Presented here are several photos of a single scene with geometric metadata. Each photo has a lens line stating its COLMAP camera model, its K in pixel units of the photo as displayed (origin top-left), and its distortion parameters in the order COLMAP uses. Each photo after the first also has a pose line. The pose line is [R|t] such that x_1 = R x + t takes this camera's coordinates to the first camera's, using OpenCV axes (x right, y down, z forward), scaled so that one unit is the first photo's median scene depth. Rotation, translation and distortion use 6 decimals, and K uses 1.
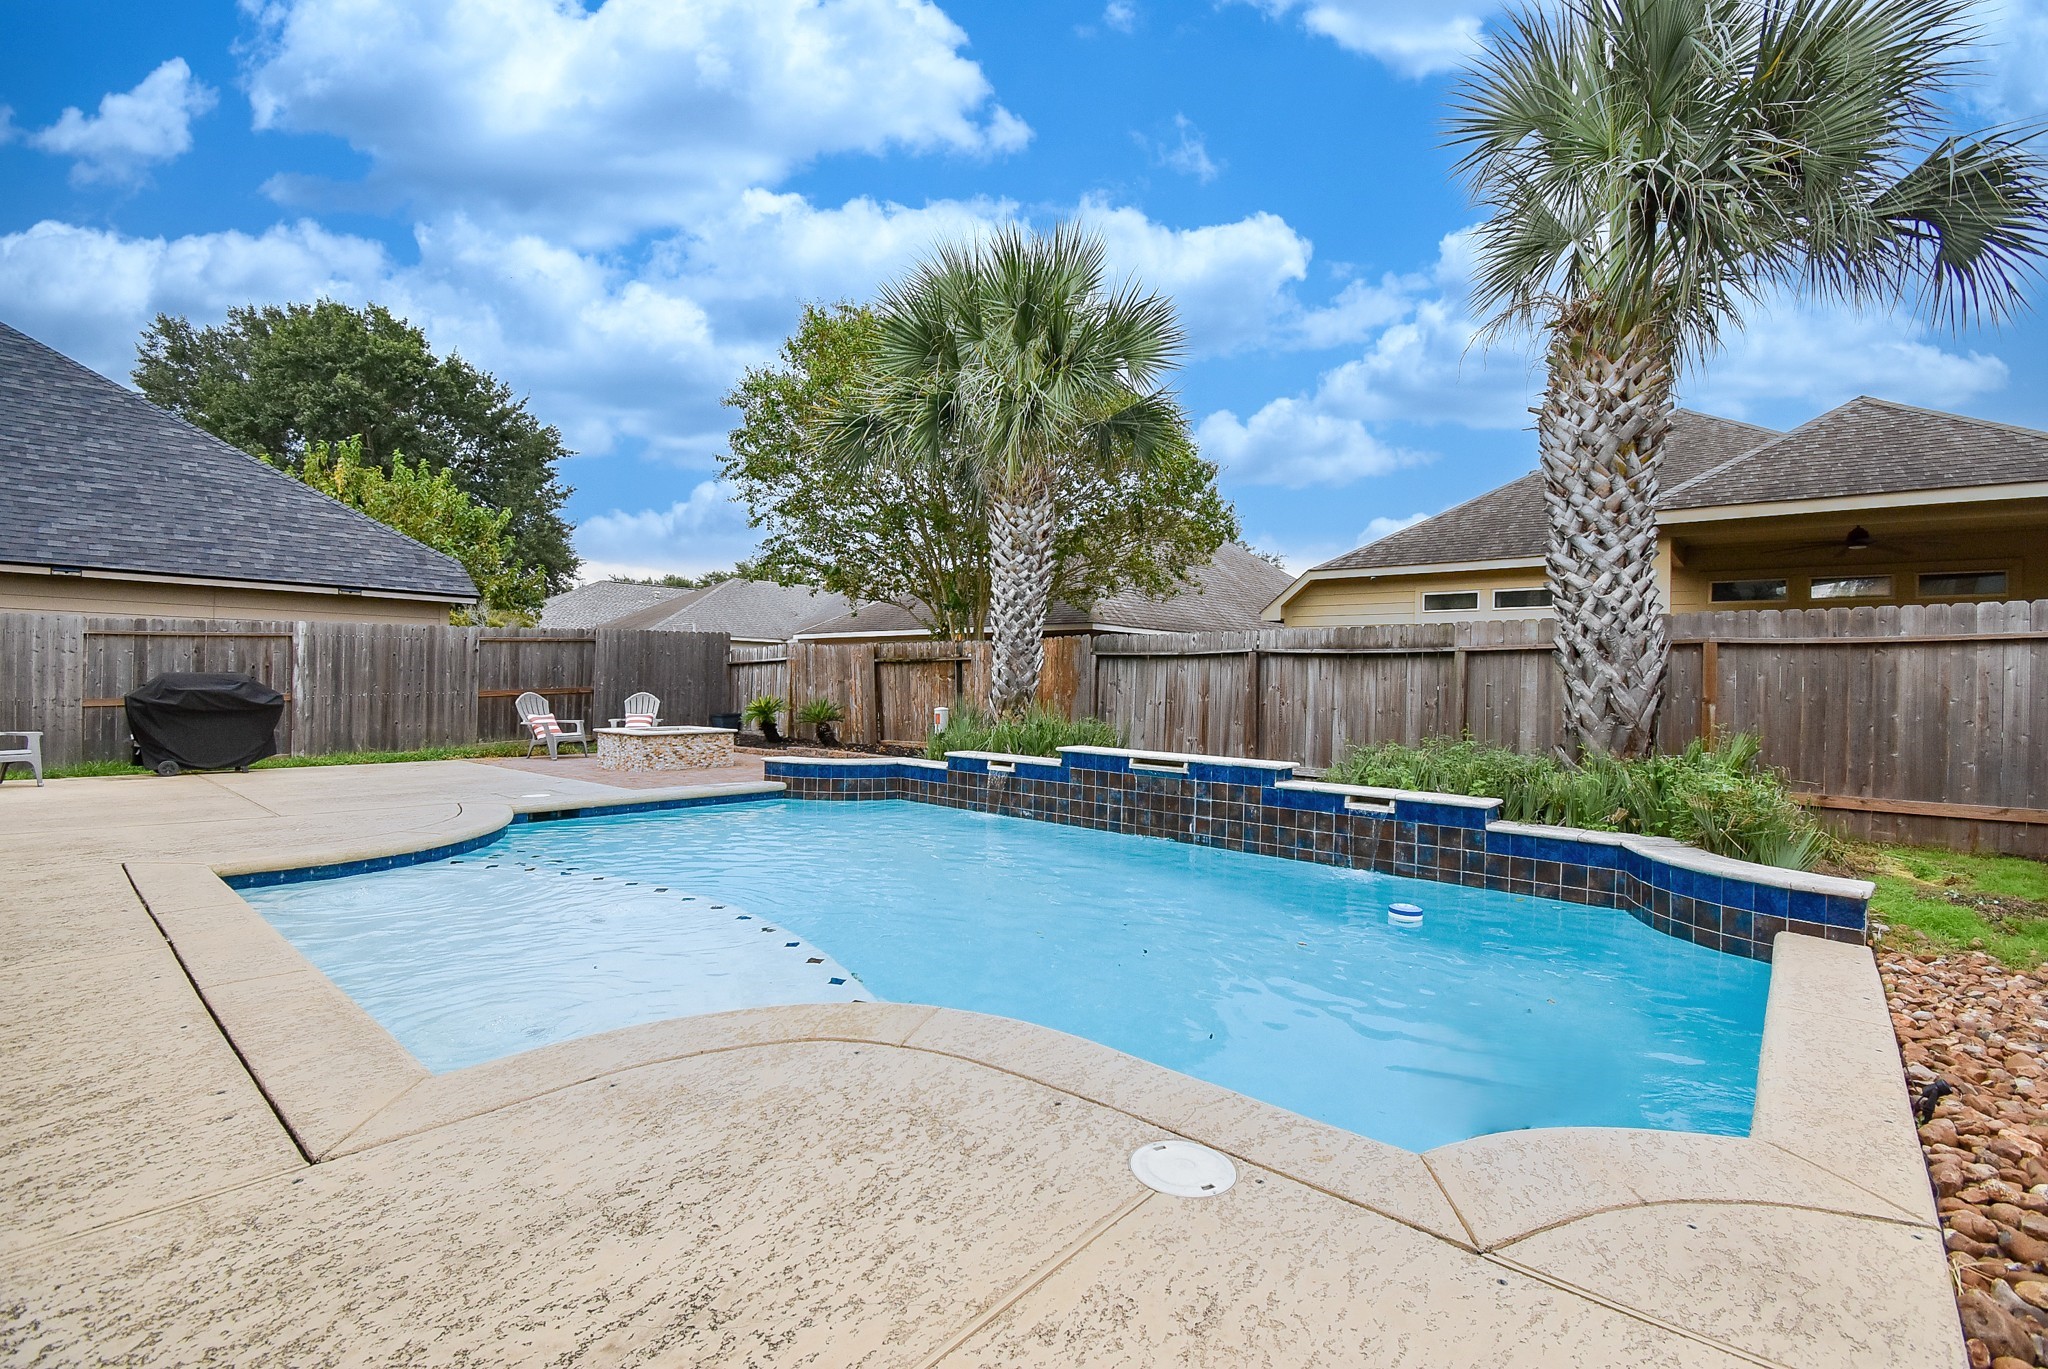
lens RADIAL K [[902.9, 0, 1021.7], [0, 902.9, 682.8], [0, 0, 1]] dist [0.013353, -0.021474]
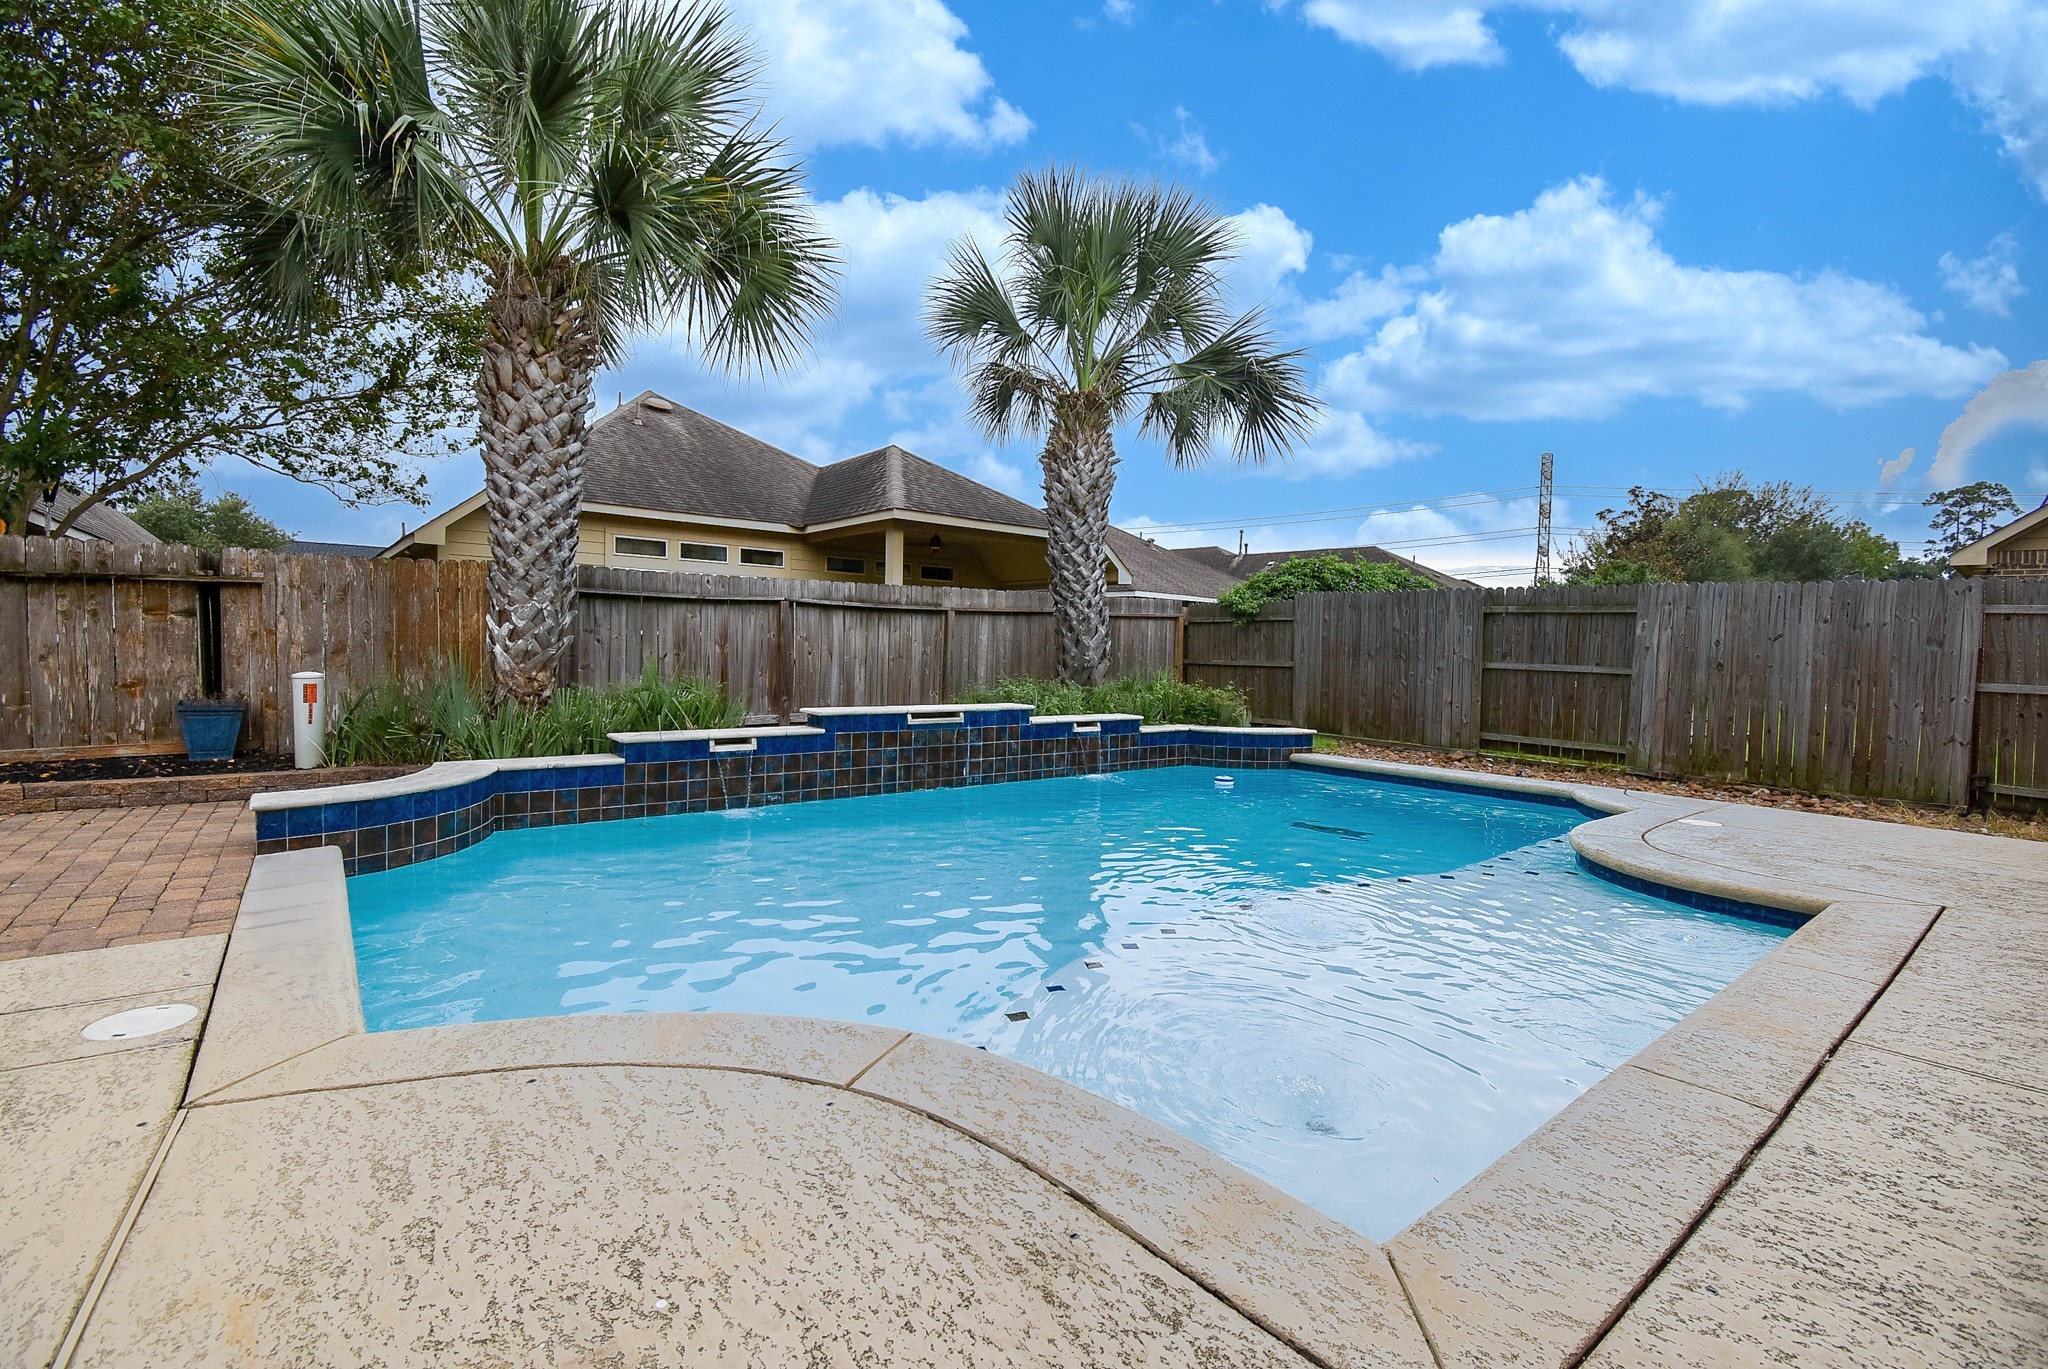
lens RADIAL K [[902.9, 0, 1021.2], [0, 902.9, 680.4], [0, 0, 1]] dist [0.013353, -0.021474]
pose [[0.183628, -0.051788, 0.981631, -0.559143], [-0.018640, 0.998248, 0.056152, -0.006667], [-0.982819, -0.028608, 0.182341, 0.484565]]
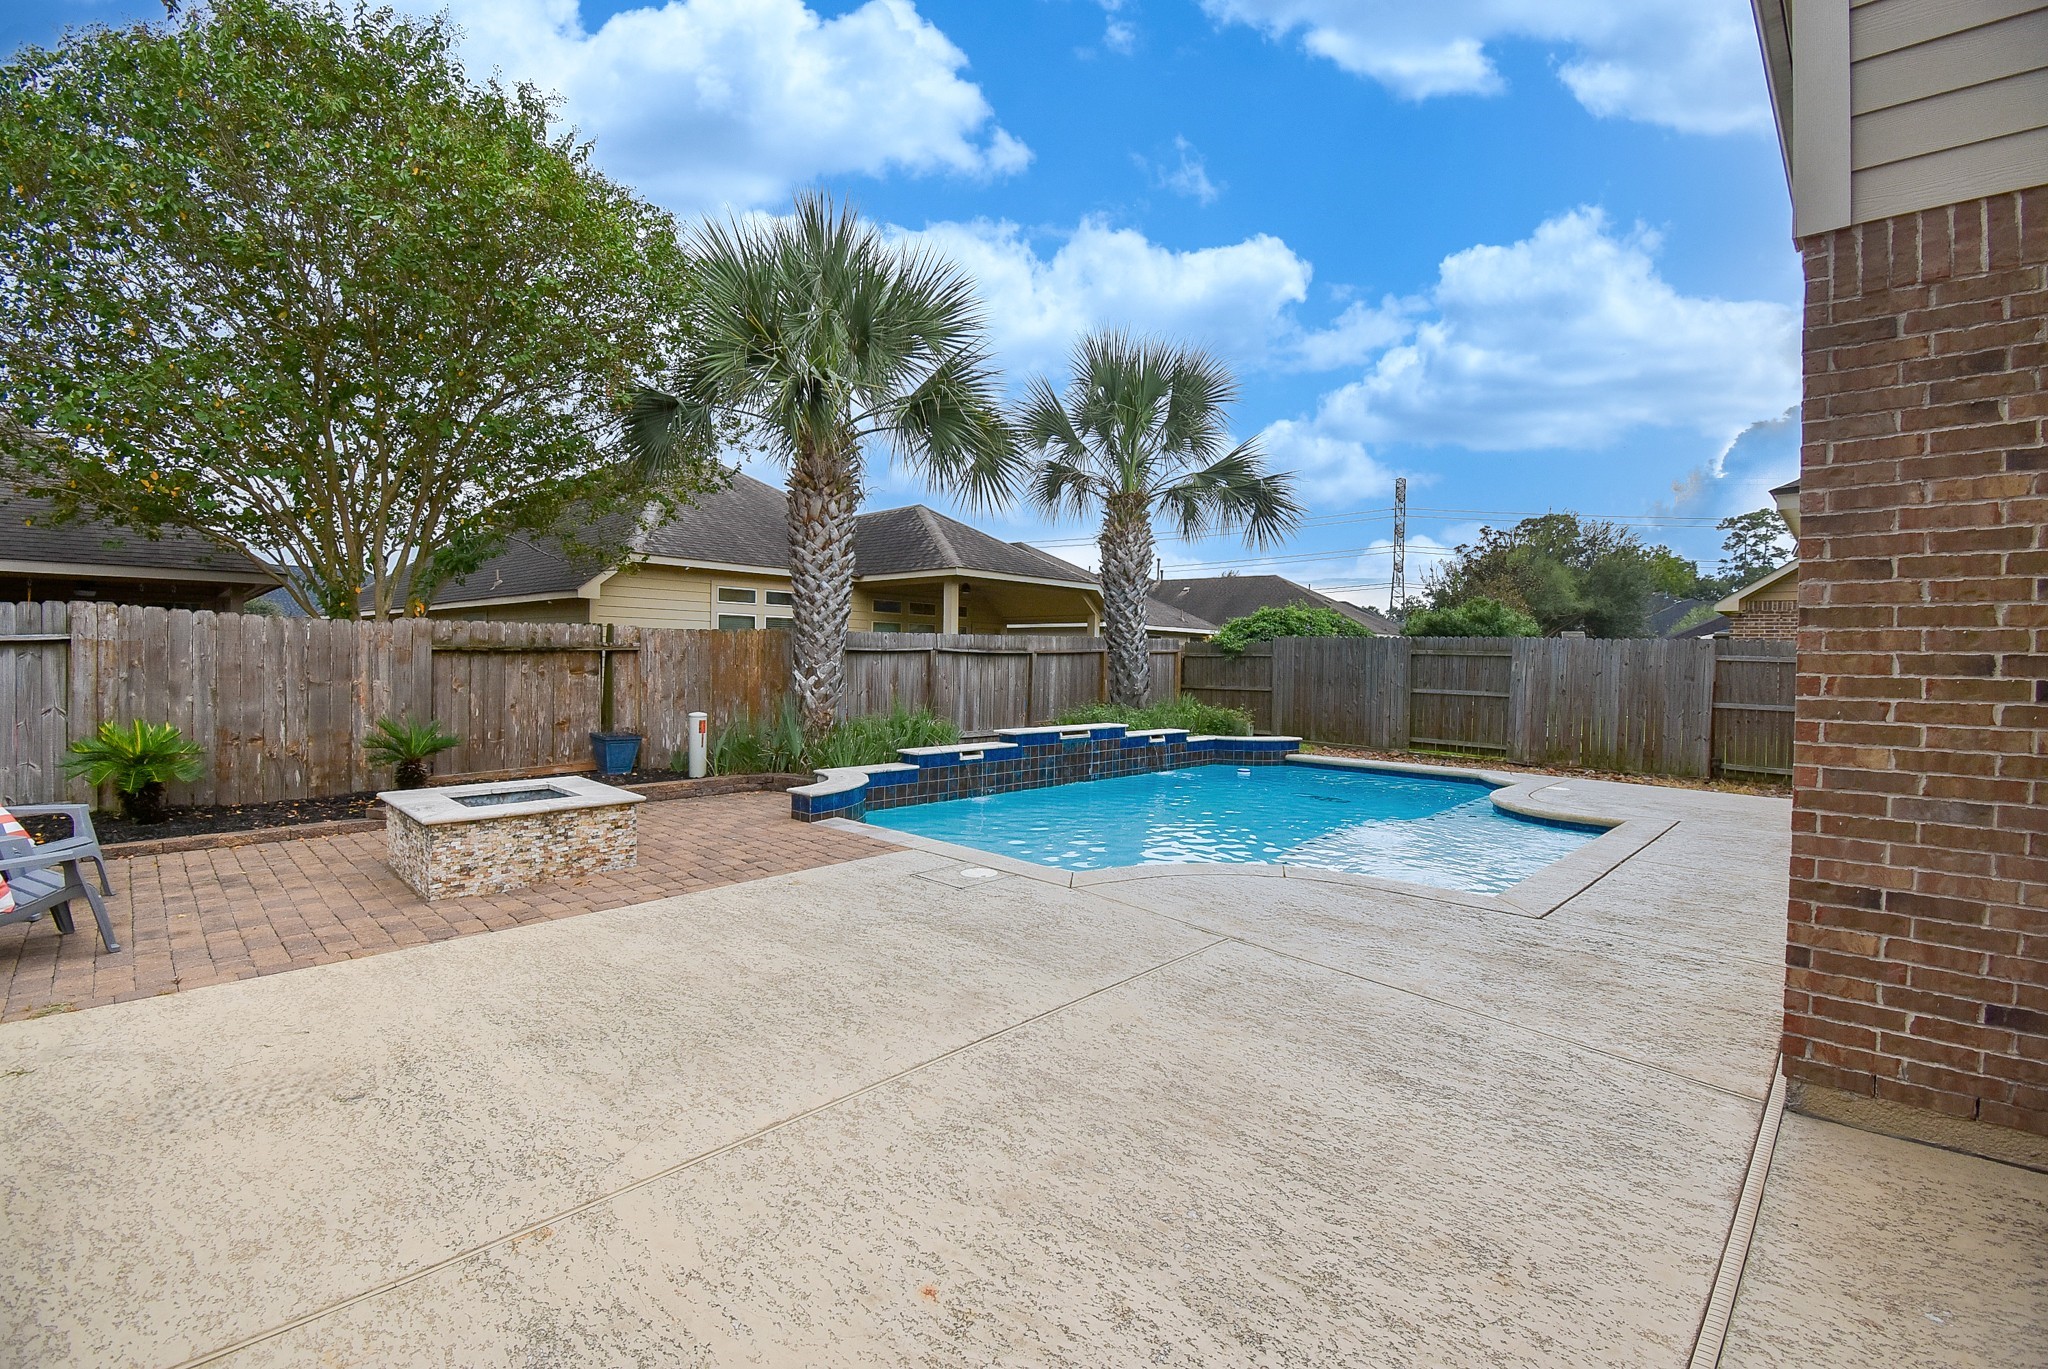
lens RADIAL K [[902.9, 0, 1022.4], [0, 902.9, 680.1], [0, 0, 1]] dist [0.013353, -0.021474]
pose [[0.053897, -0.042341, 0.997648, -0.901926], [-0.013870, 0.998972, 0.043147, -0.041717], [-0.998450, -0.016163, 0.053255, 0.678642]]
